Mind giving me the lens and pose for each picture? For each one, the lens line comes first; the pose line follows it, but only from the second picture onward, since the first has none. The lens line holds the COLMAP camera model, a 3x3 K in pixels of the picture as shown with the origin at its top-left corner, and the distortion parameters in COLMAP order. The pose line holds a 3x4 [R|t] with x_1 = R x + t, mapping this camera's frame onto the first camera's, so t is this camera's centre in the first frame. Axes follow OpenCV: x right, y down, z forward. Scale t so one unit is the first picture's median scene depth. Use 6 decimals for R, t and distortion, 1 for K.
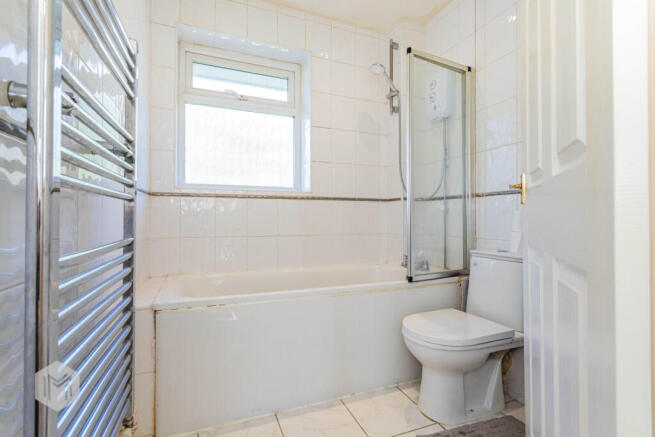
lens RADIAL K [[312.3, 0, 329.8], [0, 312.3, 218.2], [0, 0, 1]] dist [-0.002287, 0.003061]
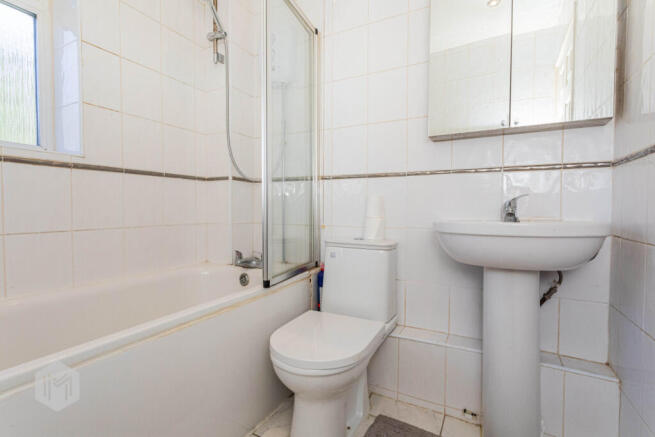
lens RADIAL K [[312.3, 0, 323.9], [0, 312.3, 217.0], [0, 0, 1]] dist [-0.002287, 0.003061]
pose [[0.770383, -0.014505, 0.637416, -0.098212], [-0.006285, 0.999520, 0.030340, 0.011066], [-0.637550, -0.027379, 0.769922, 0.299335]]
